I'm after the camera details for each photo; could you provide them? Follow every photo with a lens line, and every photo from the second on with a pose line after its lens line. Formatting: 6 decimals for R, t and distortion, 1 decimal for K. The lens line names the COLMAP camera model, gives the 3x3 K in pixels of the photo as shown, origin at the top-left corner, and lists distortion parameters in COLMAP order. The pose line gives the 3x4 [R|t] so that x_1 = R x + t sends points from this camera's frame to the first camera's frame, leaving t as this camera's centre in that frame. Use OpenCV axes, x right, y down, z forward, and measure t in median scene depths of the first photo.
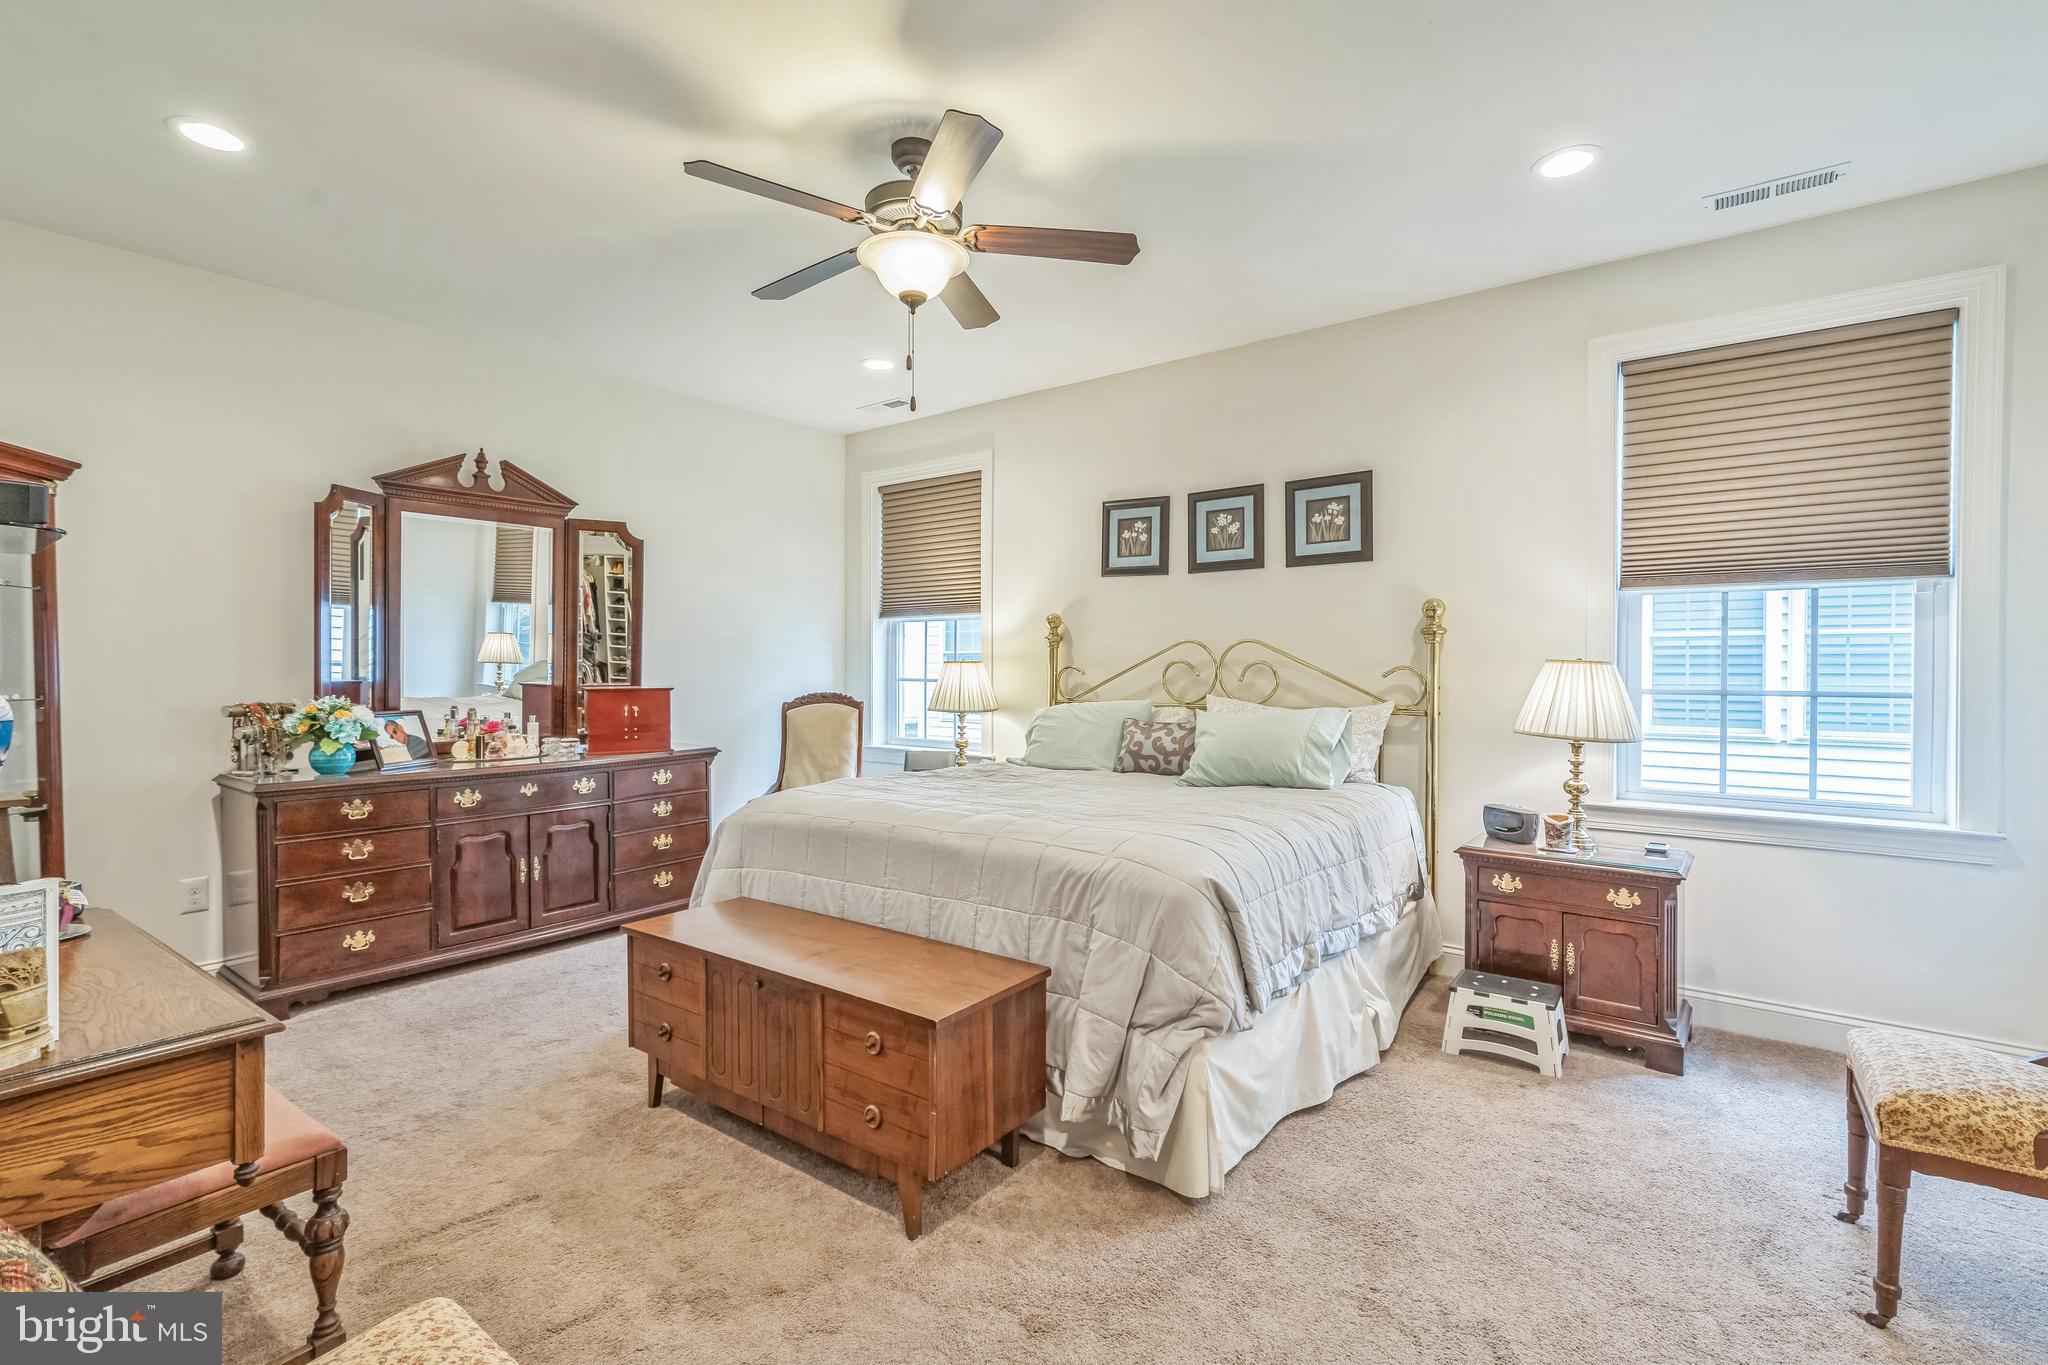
lens RADIAL K [[933.6, 0, 1025.0], [0, 933.6, 675.0], [0, 0, 1]] dist [0.002293, 0.000232]
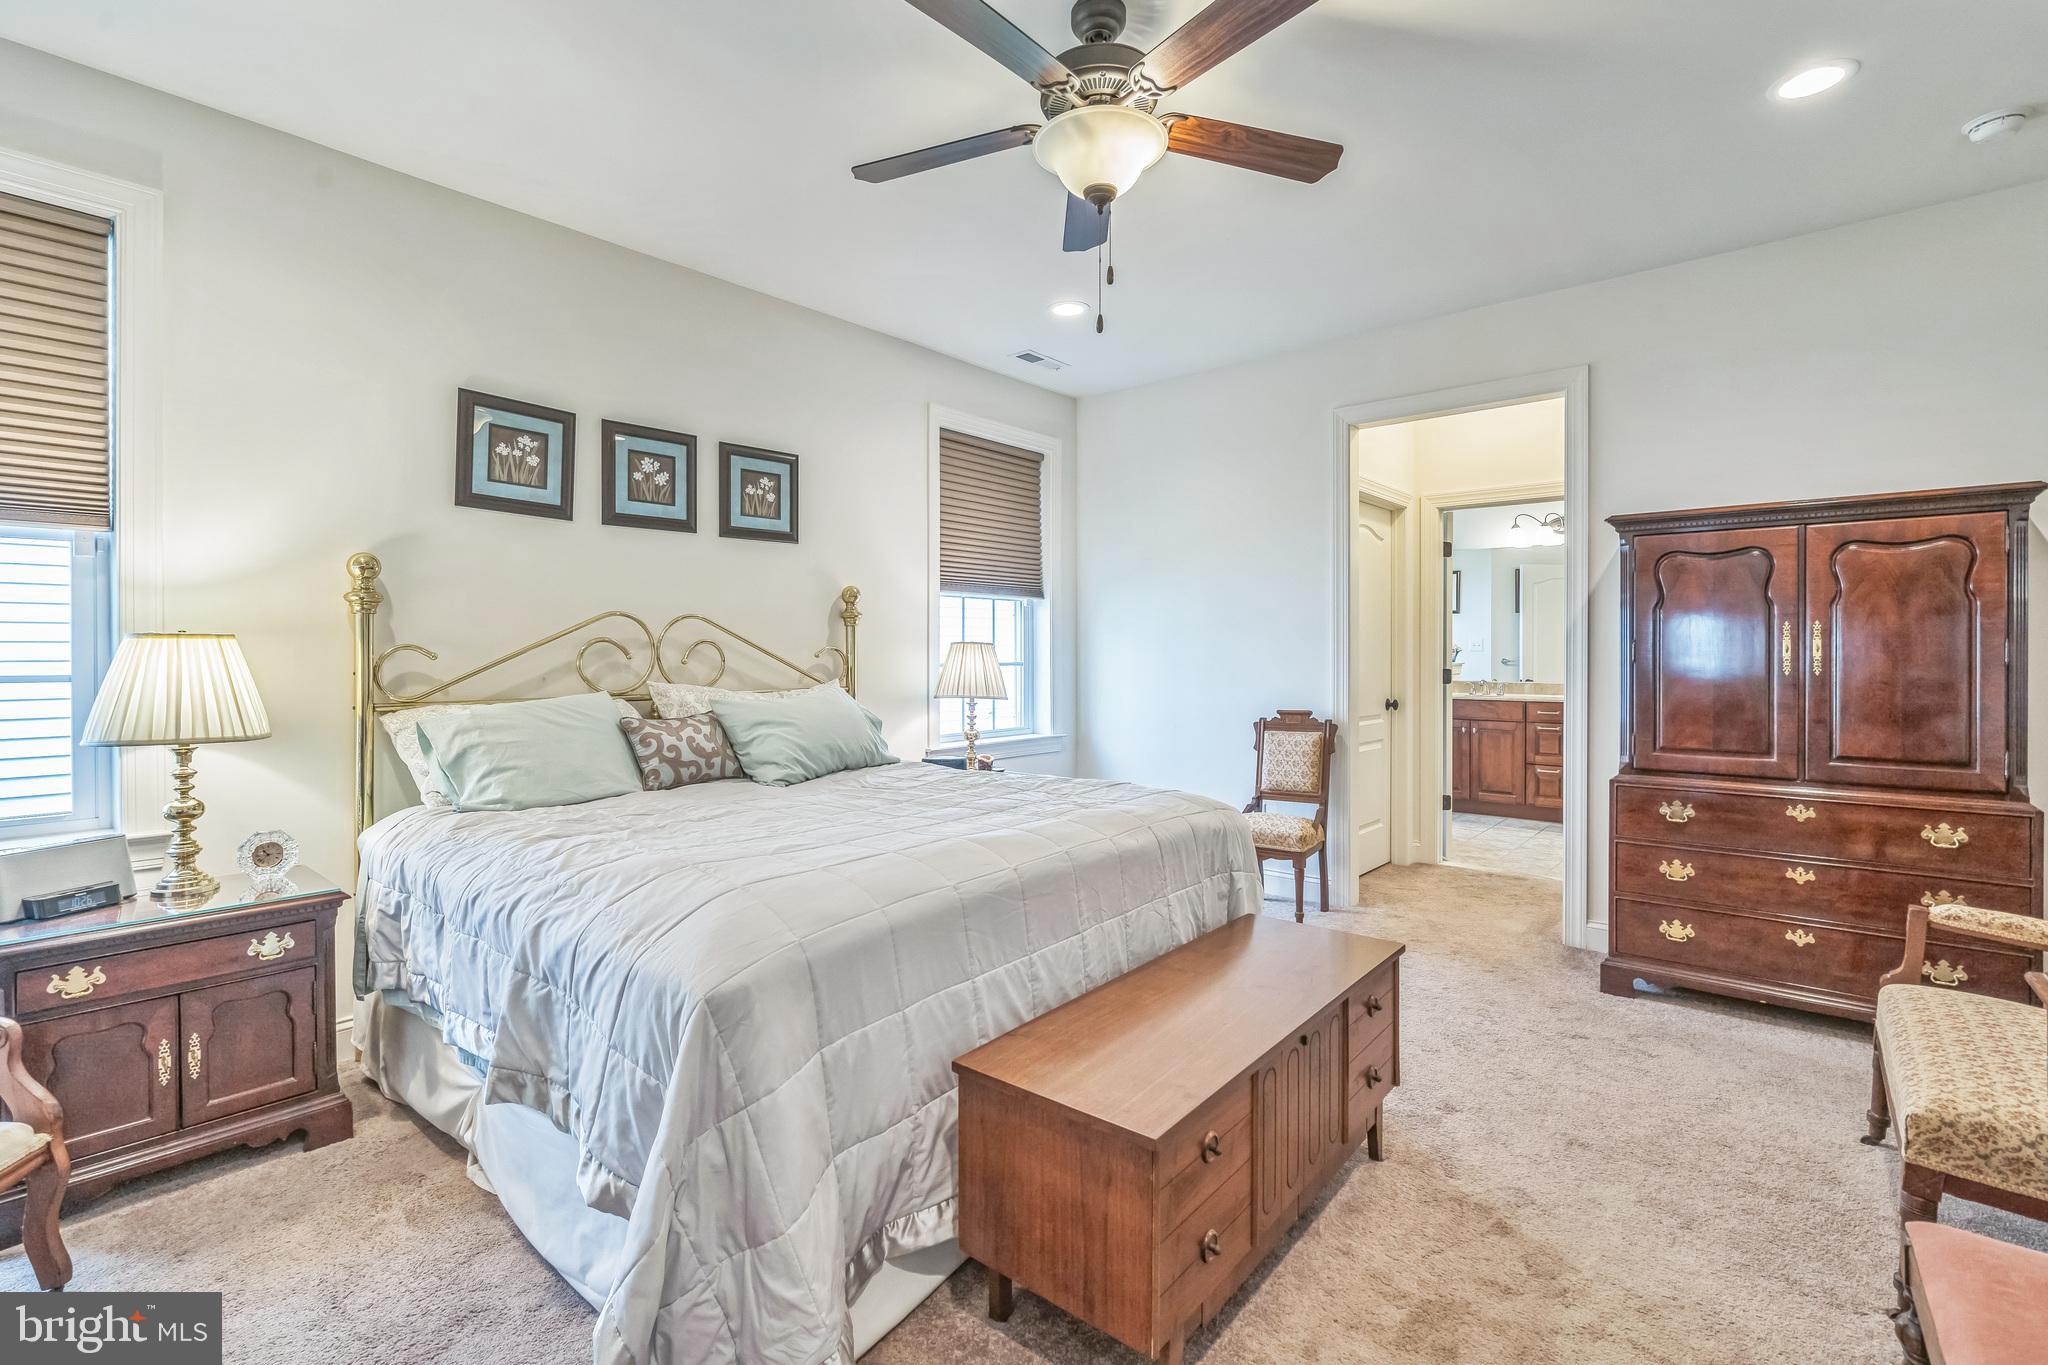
lens RADIAL K [[933.6, 0, 1036.6], [0, 933.6, 653.1], [0, 0, 1]] dist [0.002293, 0.000232]
pose [[0.050856, -0.001765, 0.998704, -0.599908], [0.013409, 0.999910, 0.001085, -0.000044], [-0.998616, 0.013337, 0.050875, 0.648193]]
